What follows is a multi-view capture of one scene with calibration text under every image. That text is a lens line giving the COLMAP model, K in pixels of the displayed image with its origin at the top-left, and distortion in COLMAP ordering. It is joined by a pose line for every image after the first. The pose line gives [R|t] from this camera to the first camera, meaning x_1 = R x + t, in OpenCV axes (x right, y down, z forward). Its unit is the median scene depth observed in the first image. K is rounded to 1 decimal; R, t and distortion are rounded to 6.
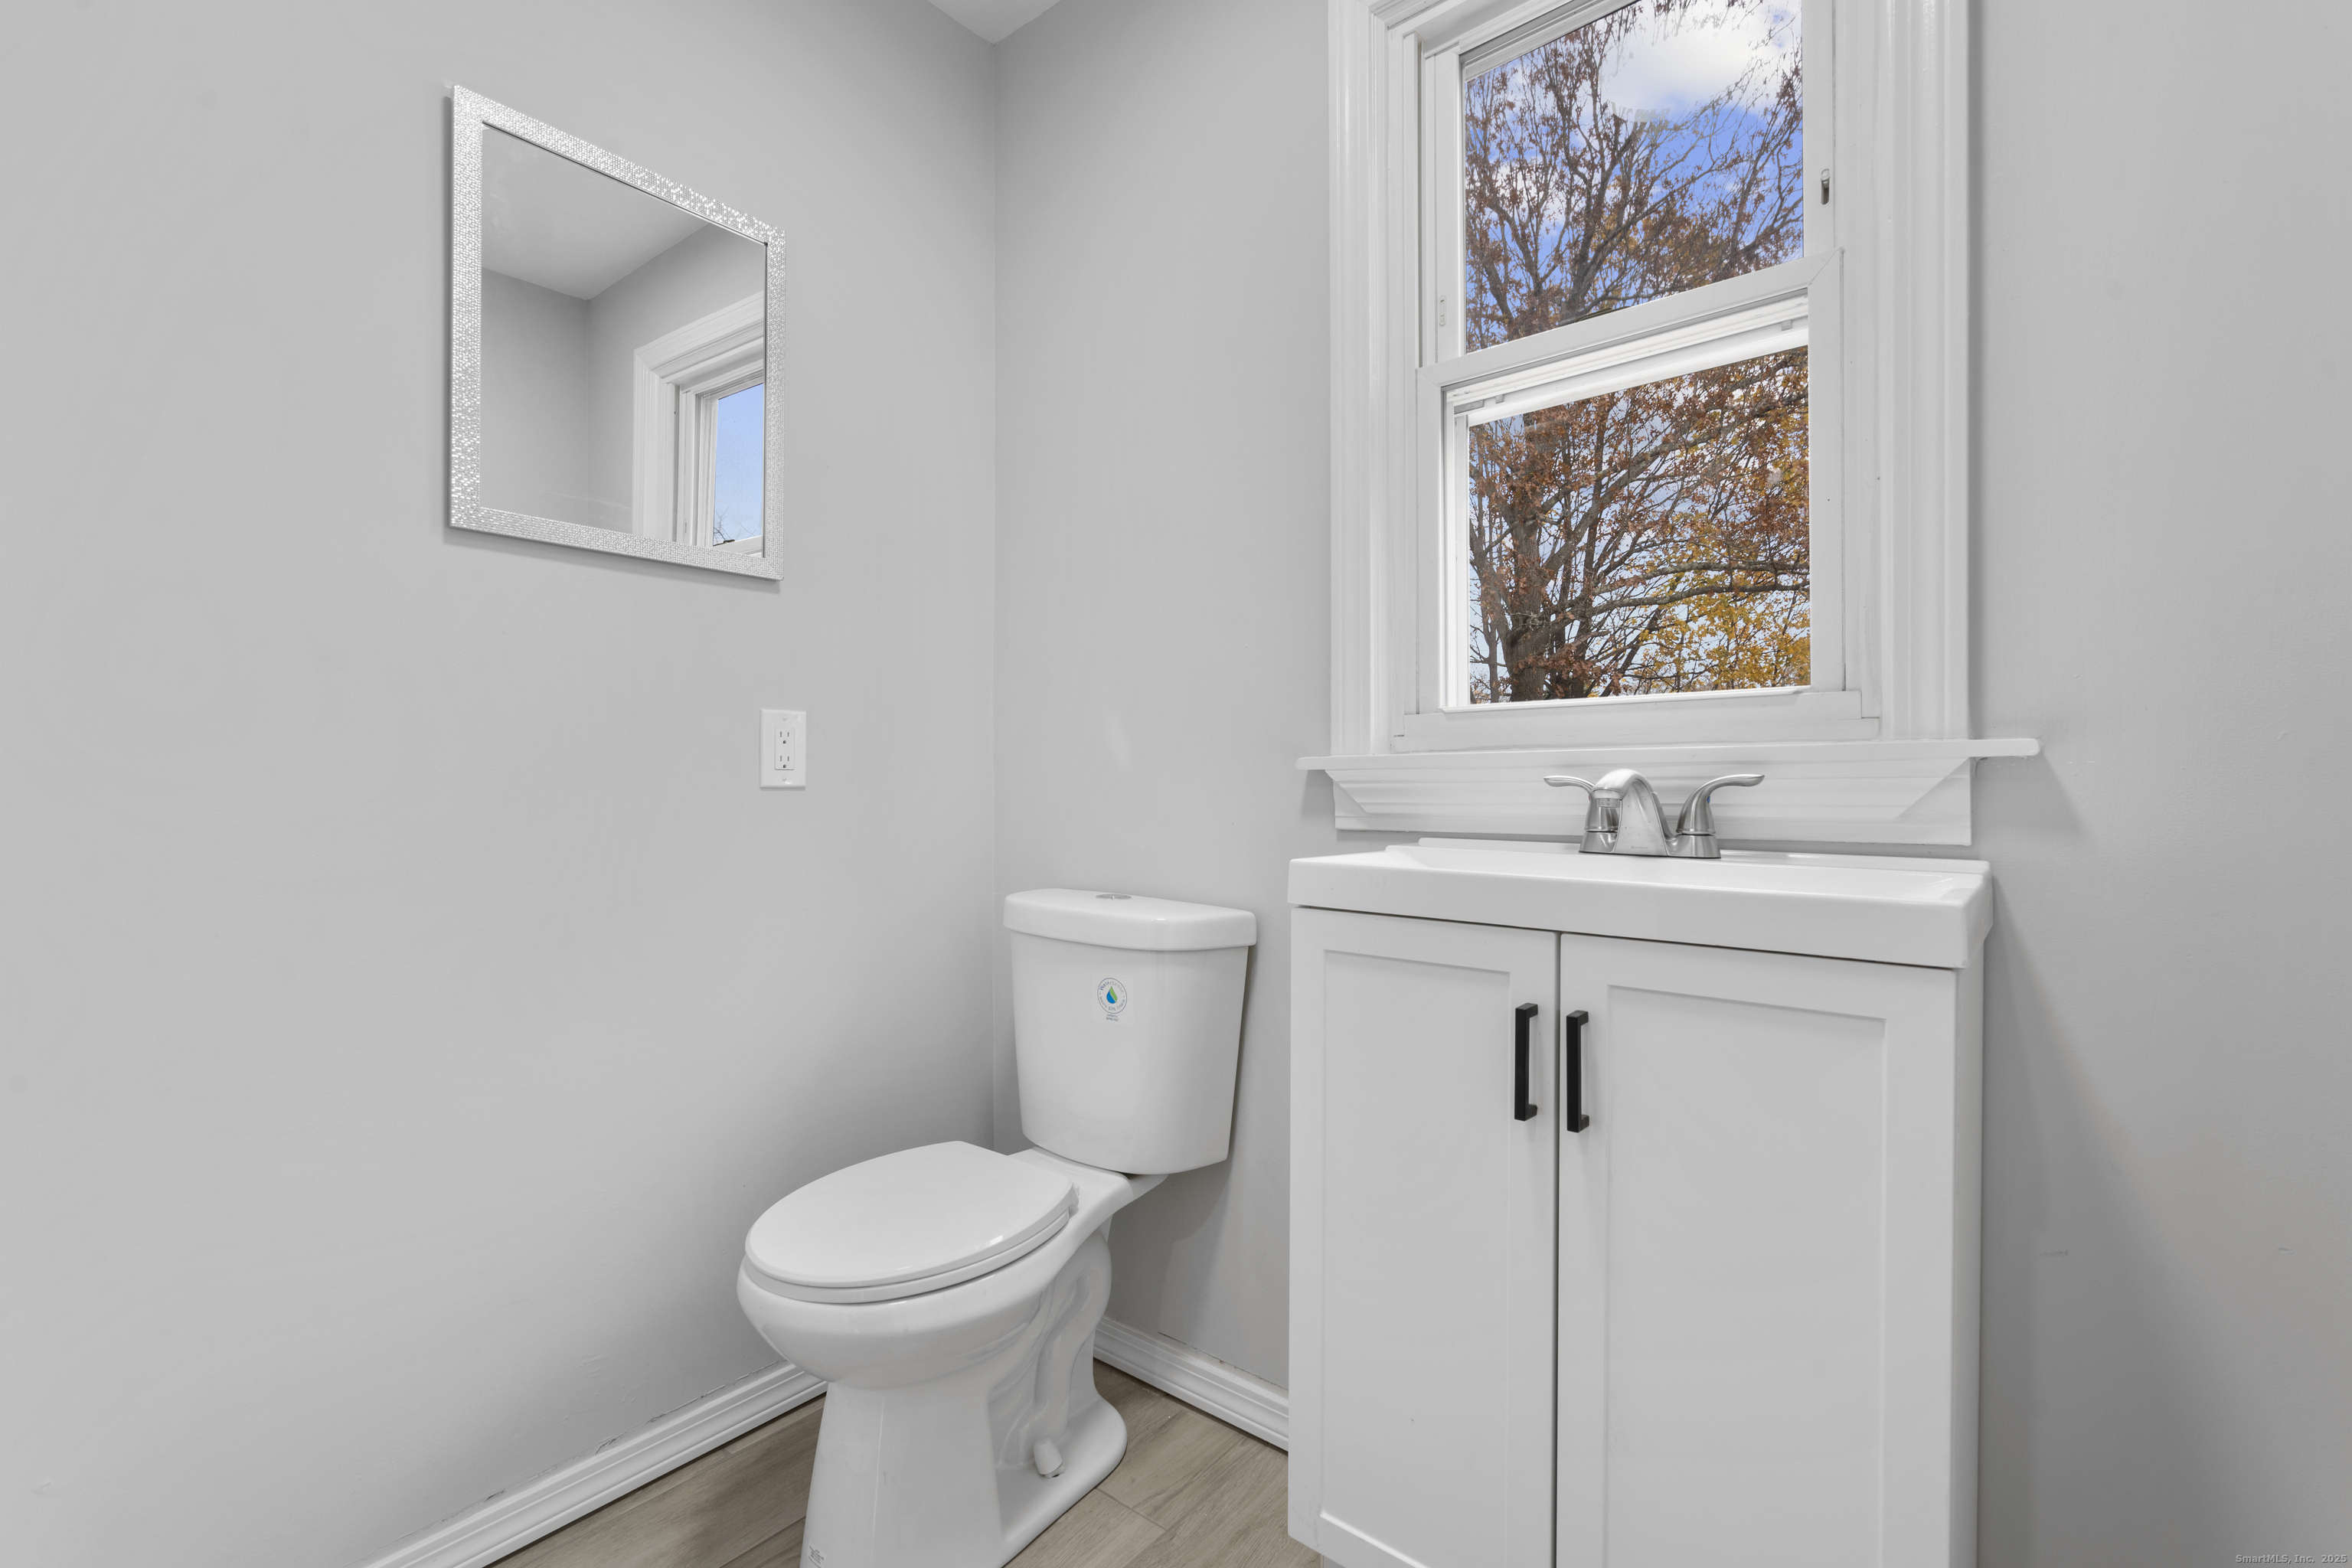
lens RADIAL K [[1060.0, 0, 1176.0], [0, 1060.0, 784.0], [0, 0, 1]] dist [0.001187, 0.000845]
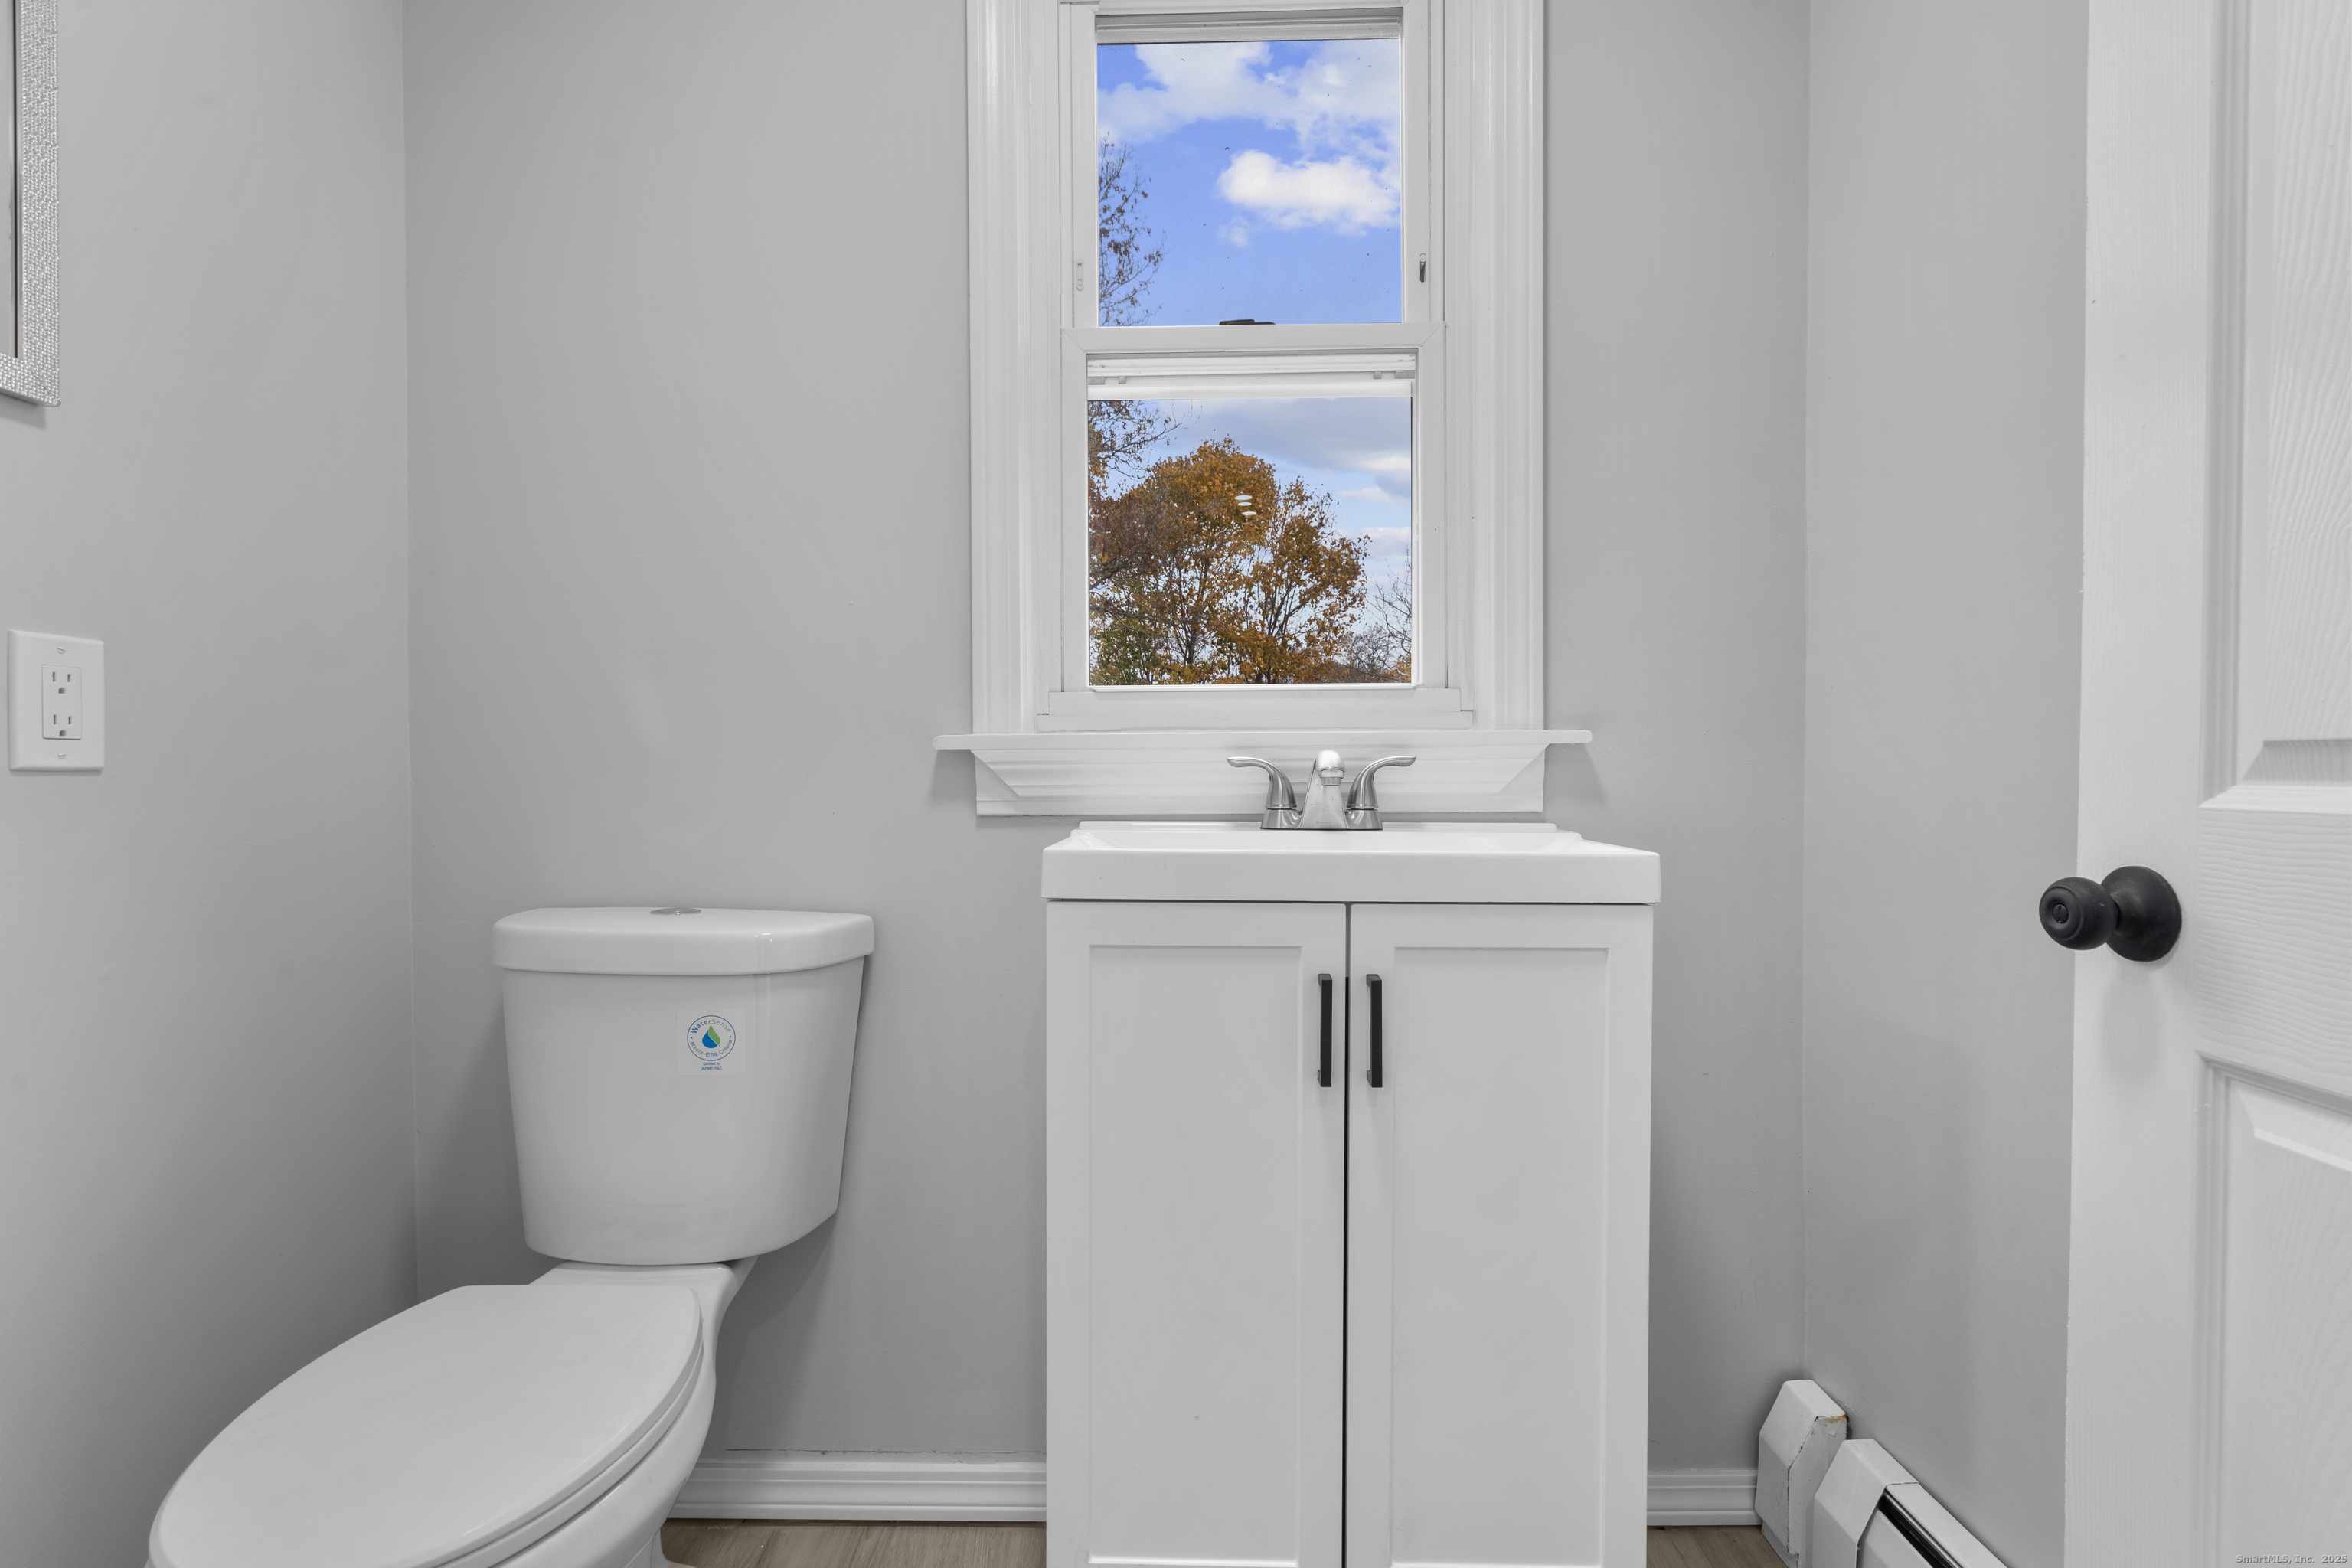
lens RADIAL K [[1060.0, 0, 1176.0], [0, 1060.0, 784.0], [0, 0, 1]] dist [0.001187, 0.000845]
pose [[0.775983, -0.008551, 0.630695, -0.294163], [0.001321, 0.999928, 0.011932, 0.005468], [-0.630752, -0.008426, 0.775939, 0.193613]]
